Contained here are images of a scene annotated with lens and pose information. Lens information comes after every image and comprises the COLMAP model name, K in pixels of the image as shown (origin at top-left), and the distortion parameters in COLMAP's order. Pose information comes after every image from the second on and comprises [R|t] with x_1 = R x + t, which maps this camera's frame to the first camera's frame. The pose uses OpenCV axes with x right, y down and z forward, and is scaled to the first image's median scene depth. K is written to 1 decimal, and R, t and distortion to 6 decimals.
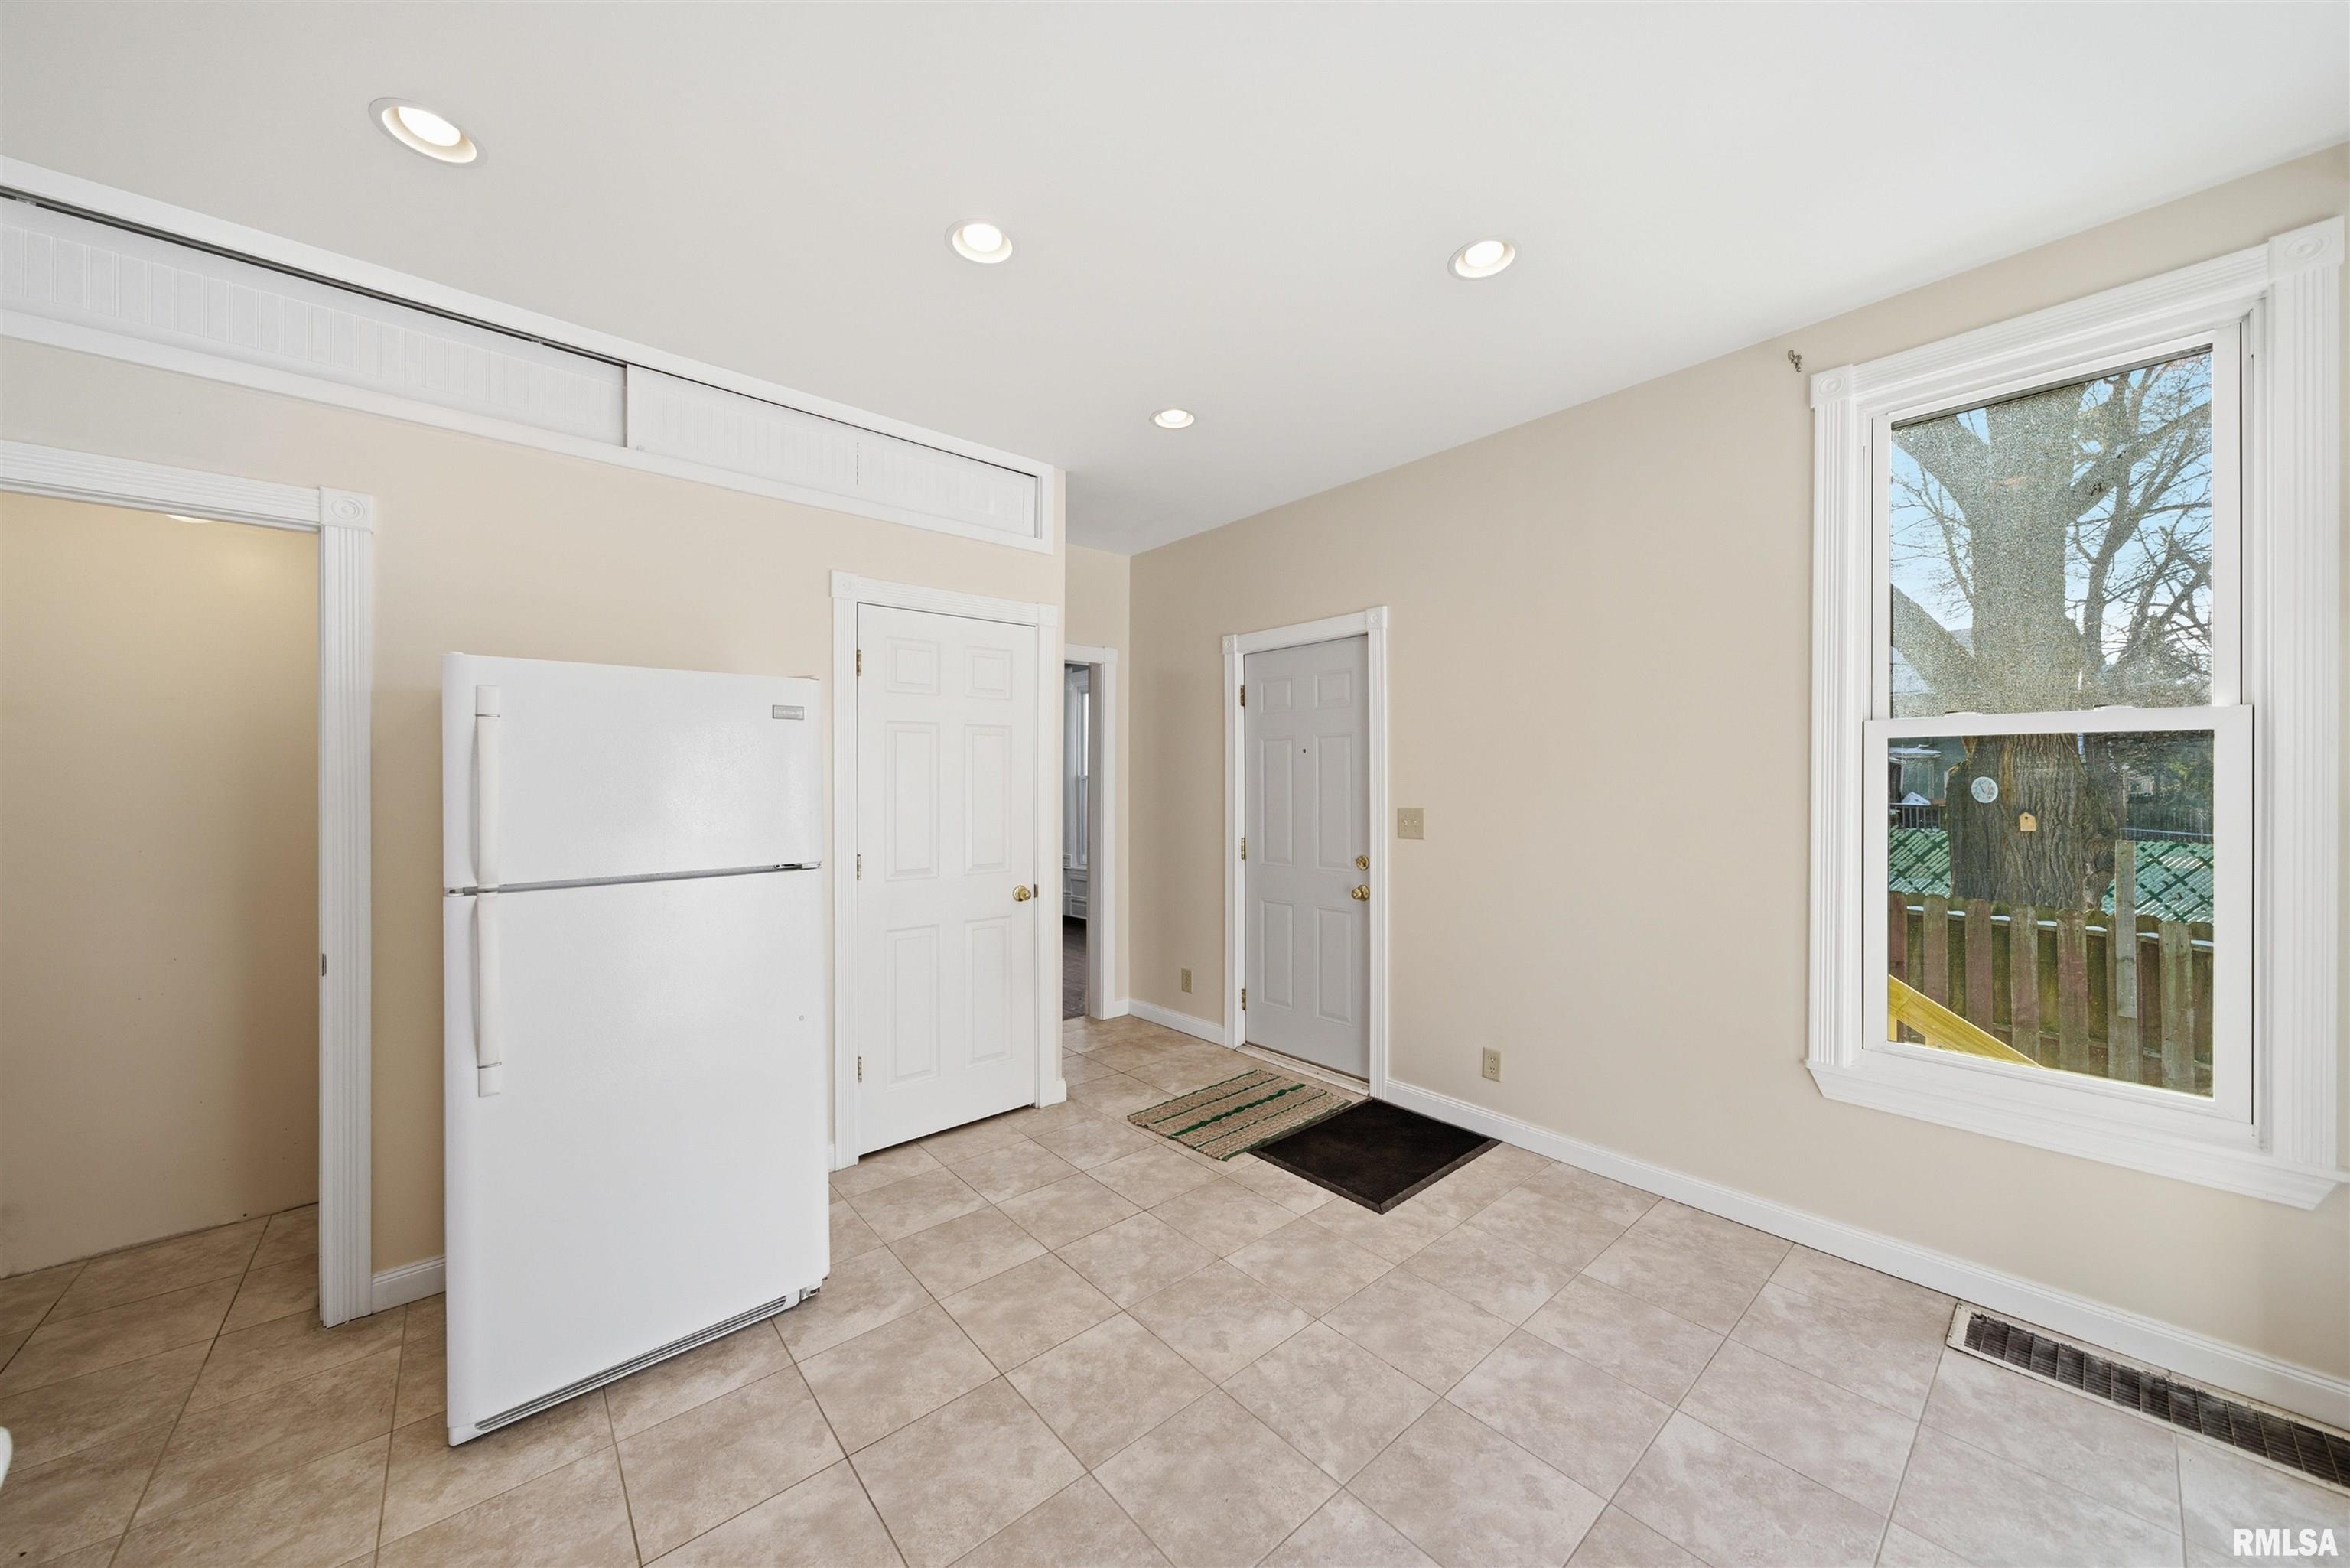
lens RADIAL K [[820.9, 0, 1183.6], [0, 820.9, 785.2], [0, 0, 1]] dist [-0.013208, 0.004164]
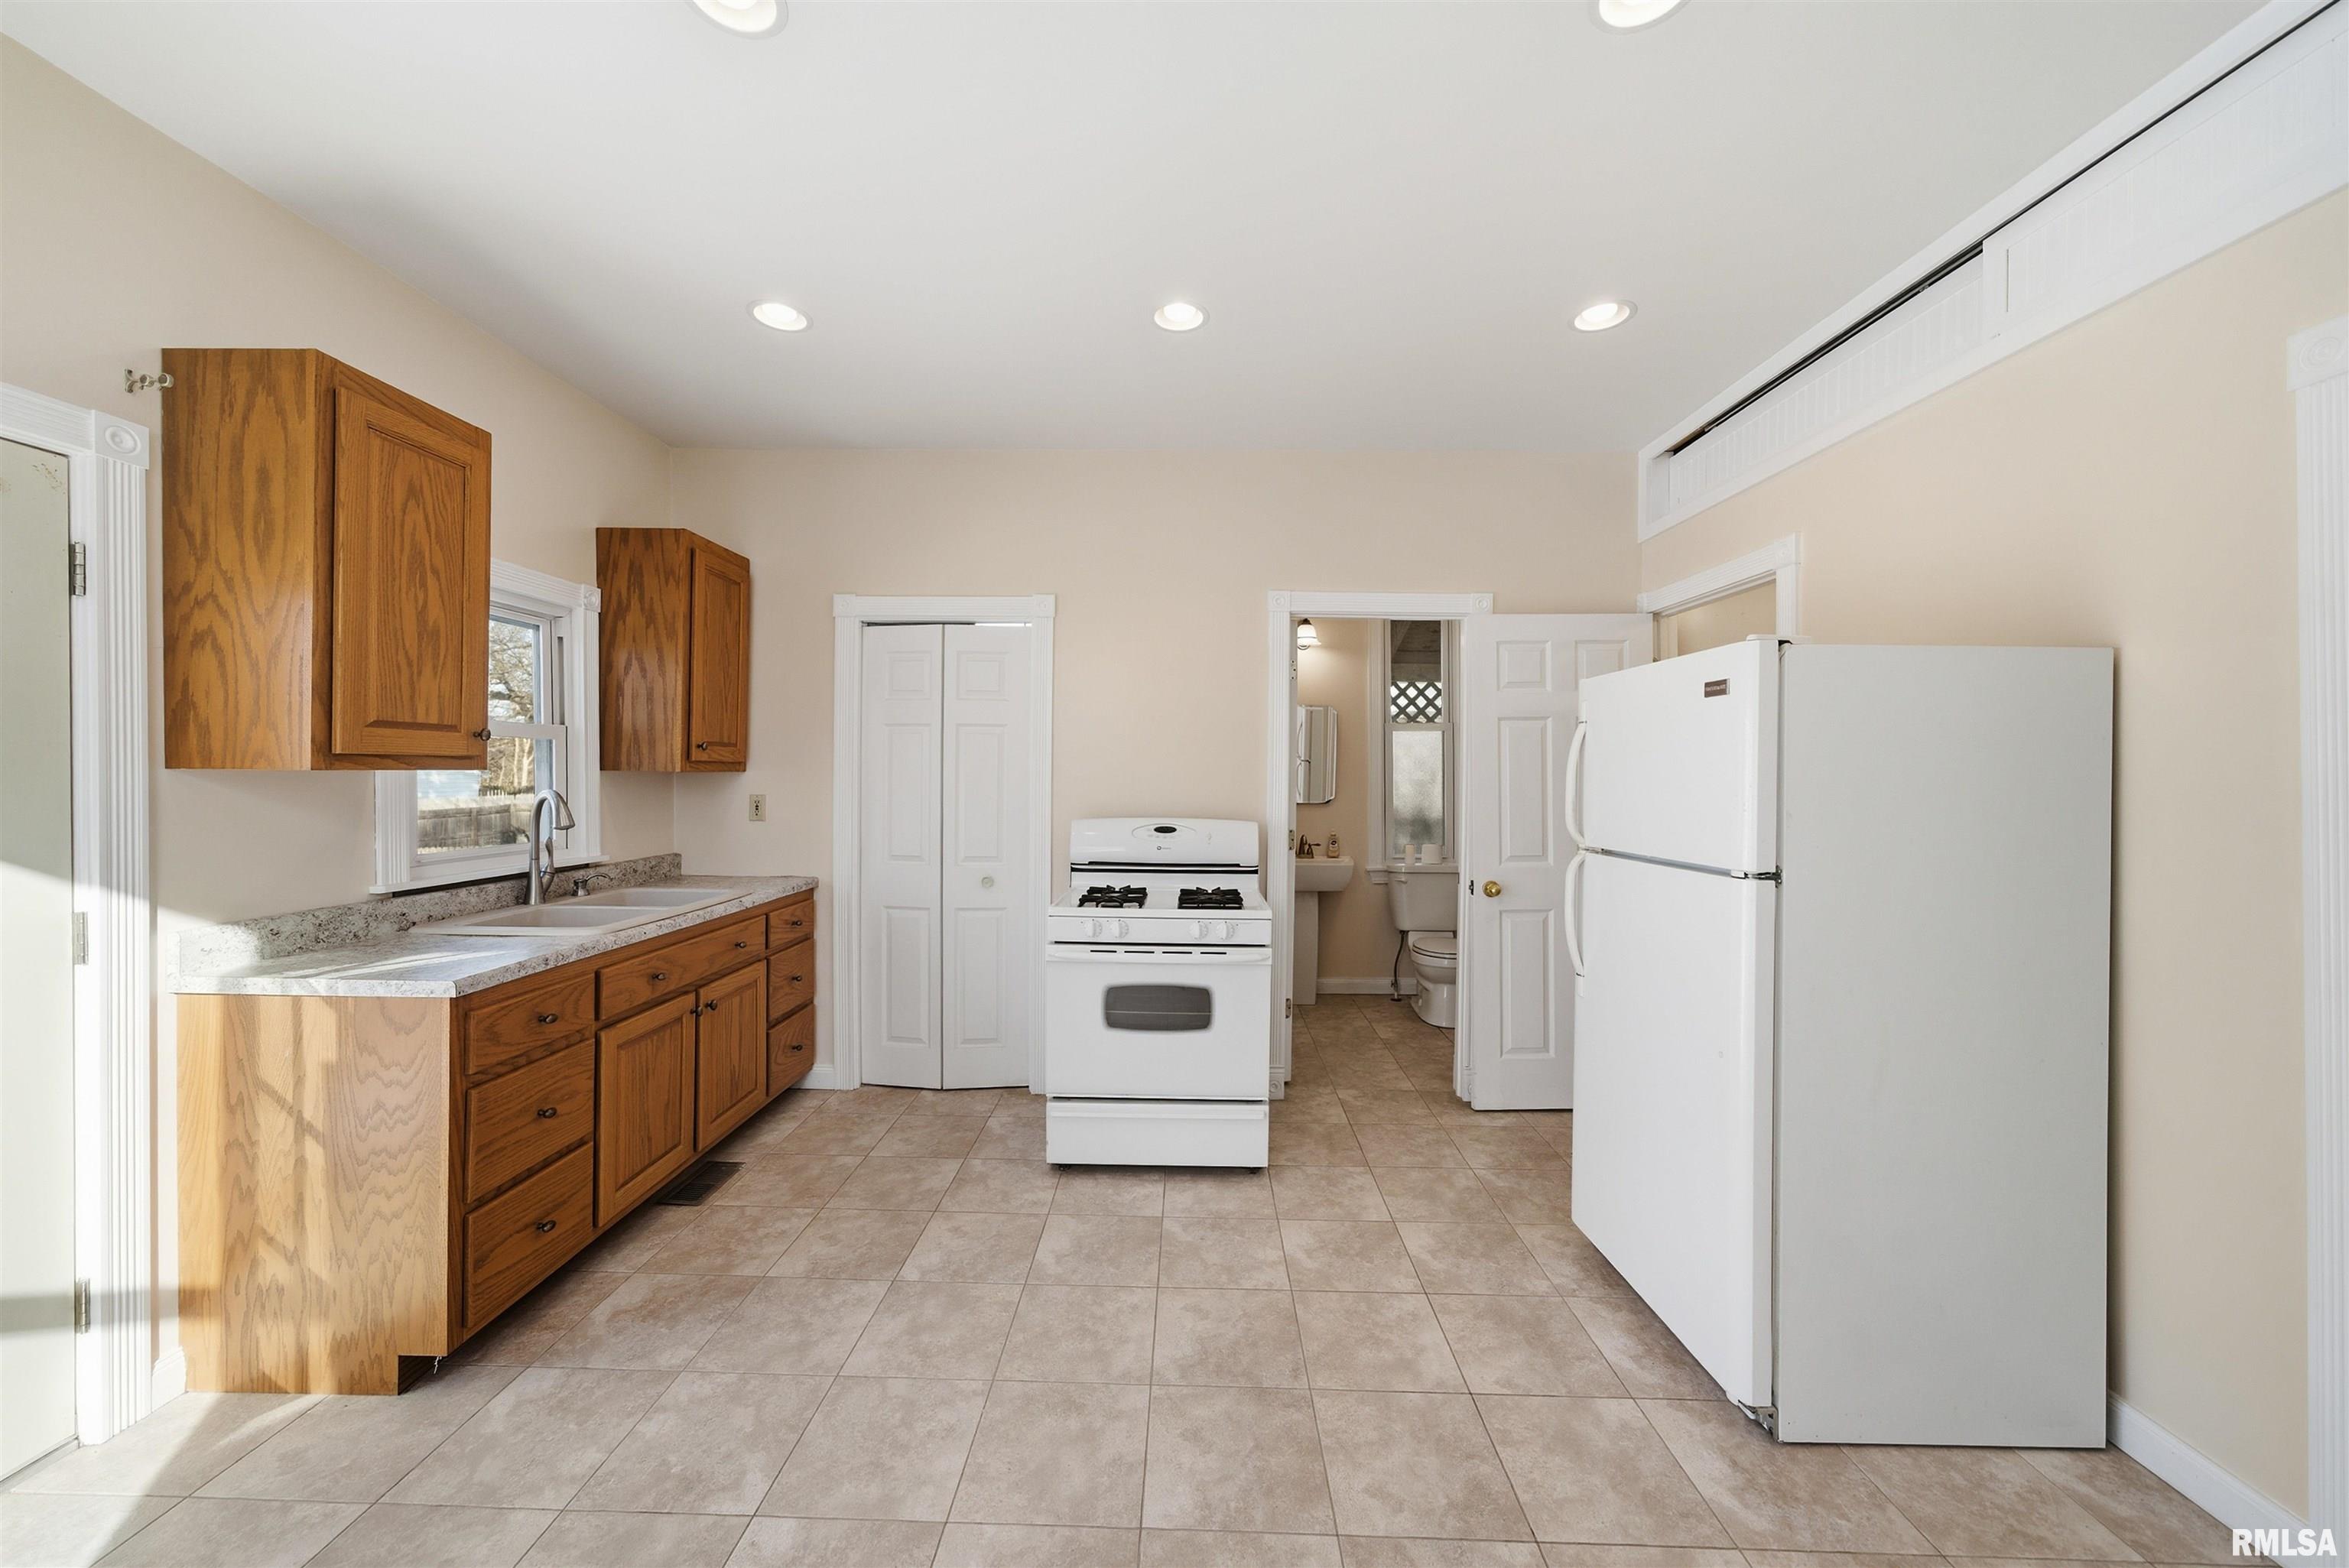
lens RADIAL K [[820.5, 0, 1163.2], [0, 820.5, 777.6], [0, 0, 1]] dist [-0.013208, 0.004164]
pose [[-0.686119, 0.000263, -0.727489, 0.528835], [-0.012092, 0.999858, 0.011765, -0.001682], [0.727389, 0.016869, -0.686018, 1.154961]]
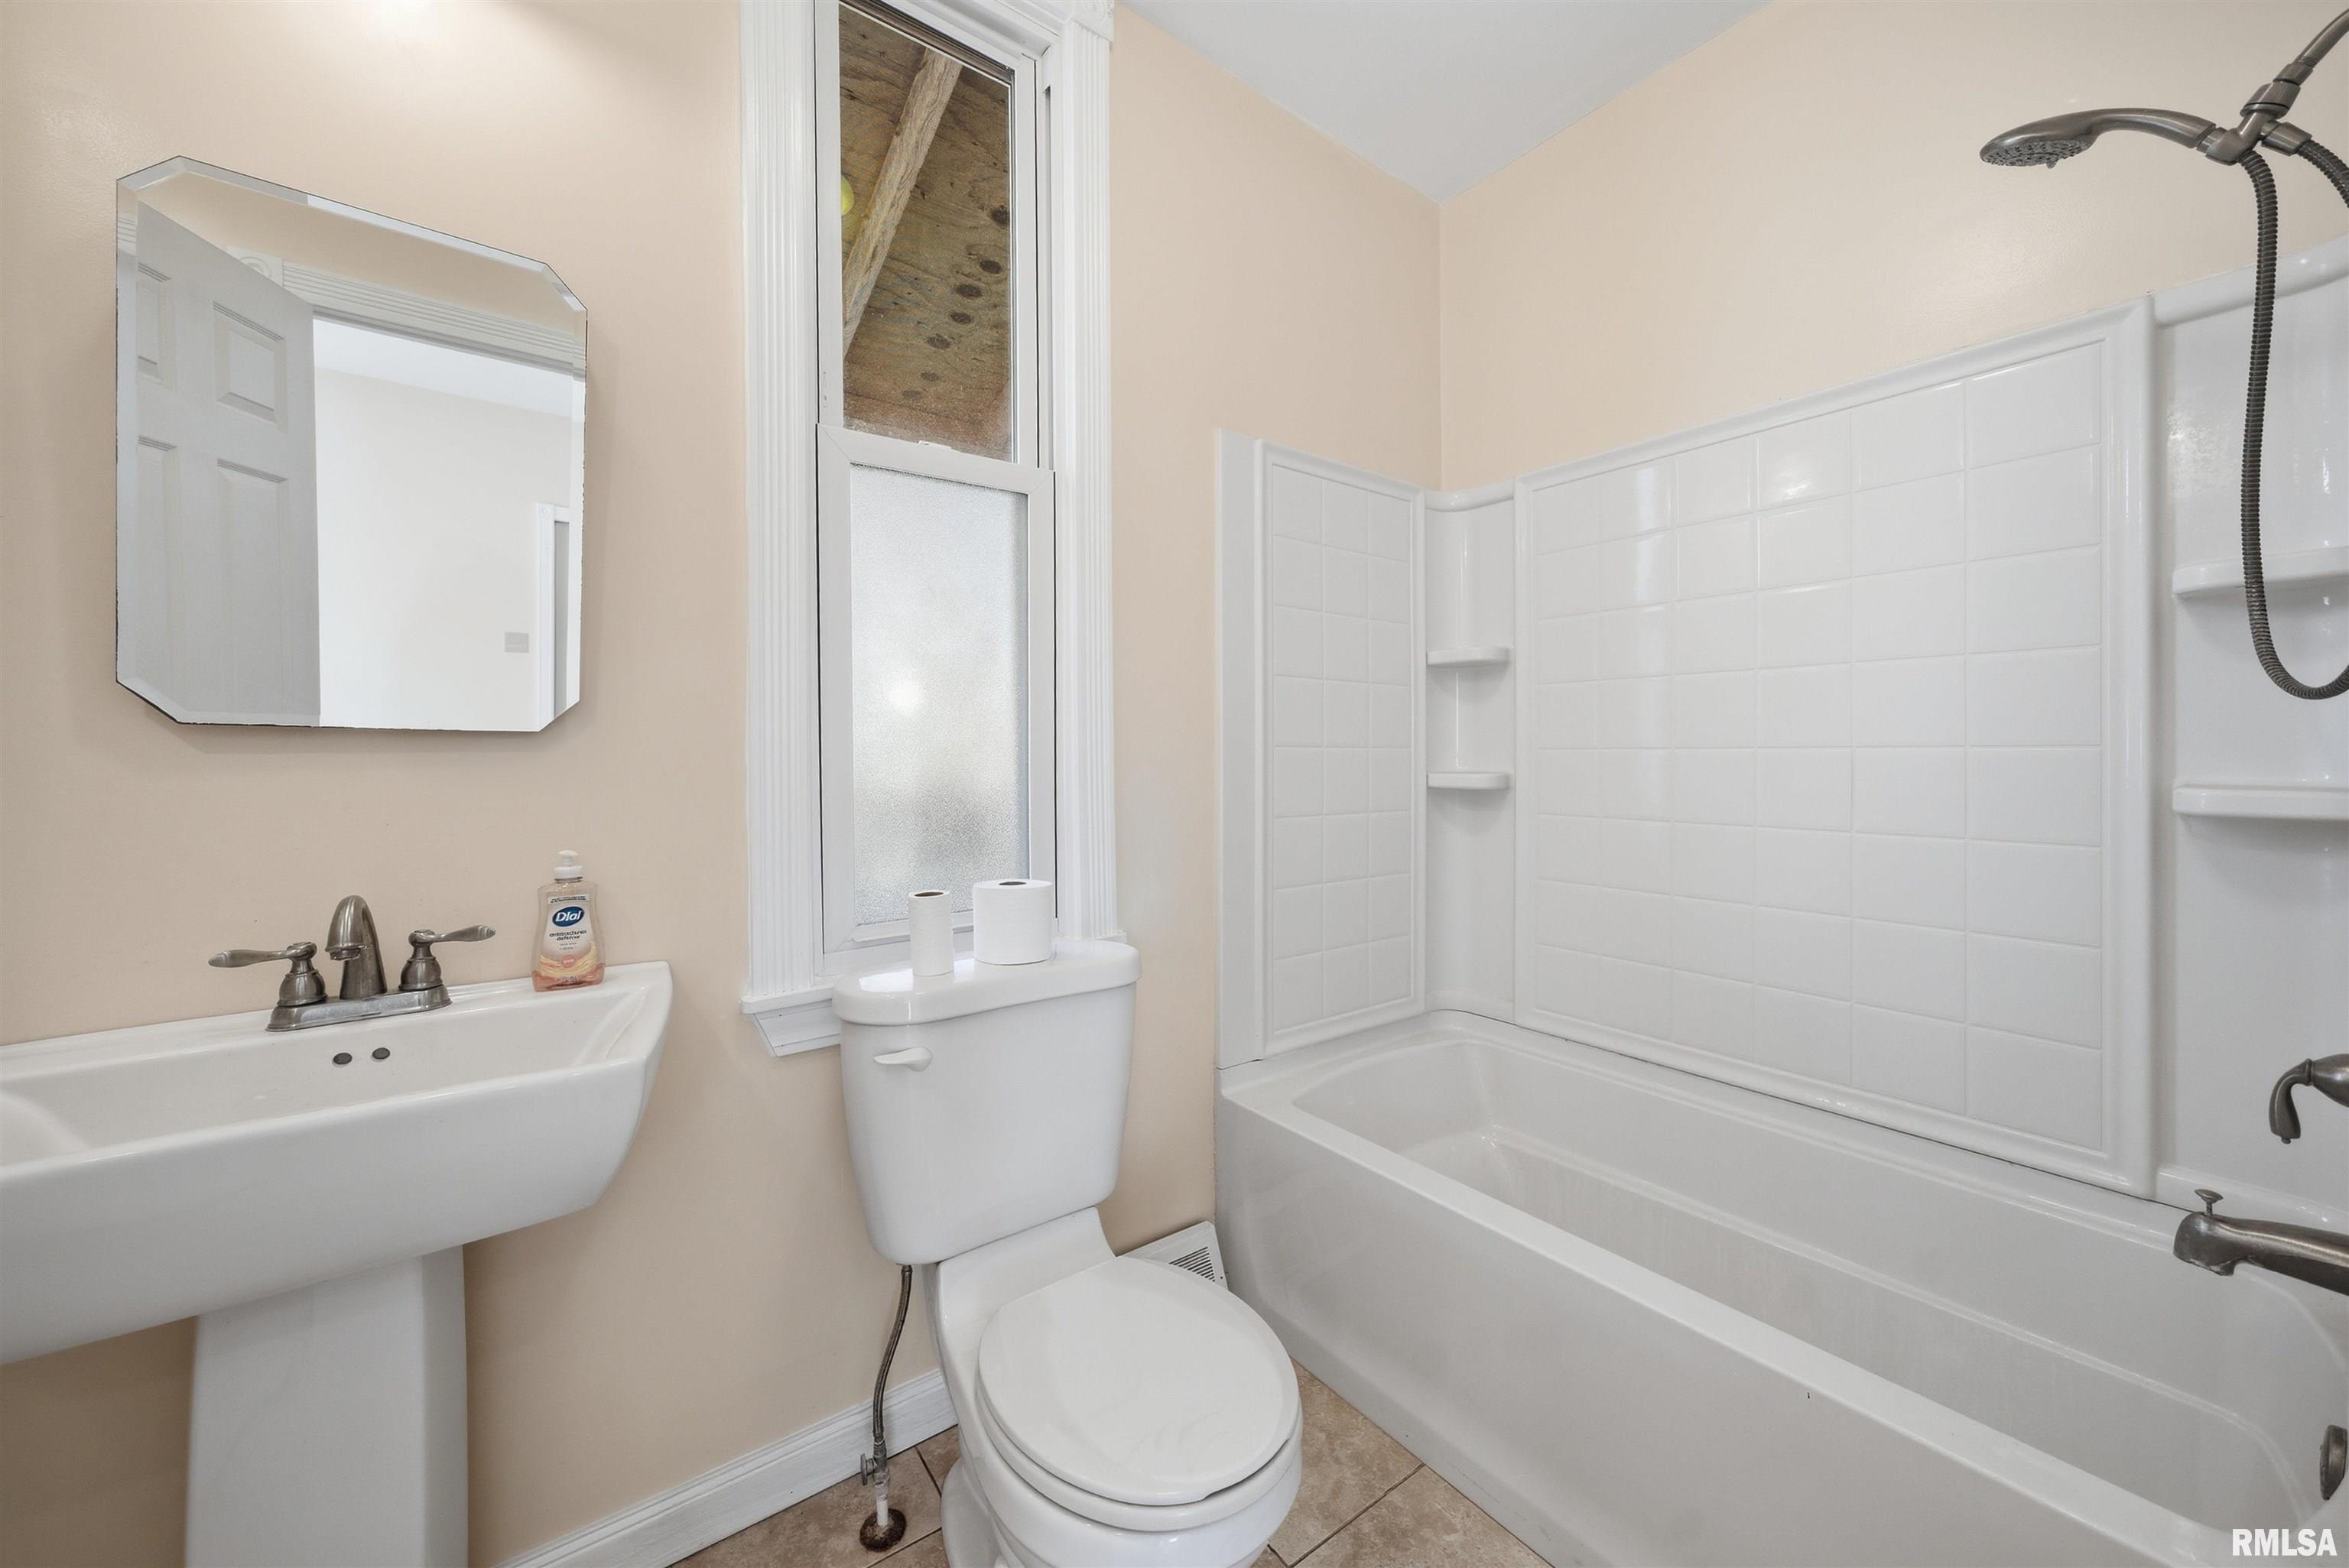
lens RADIAL K [[820.5, 0, 1168.3], [0, 820.5, 799.4], [0, 0, 1]] dist [-0.013208, 0.004164]
pose [[-0.076593, 0.006986, -0.997038, -1.098013], [0.003682, 0.999971, 0.006723, 0.137172], [0.997056, -0.003157, -0.076617, 0.277349]]
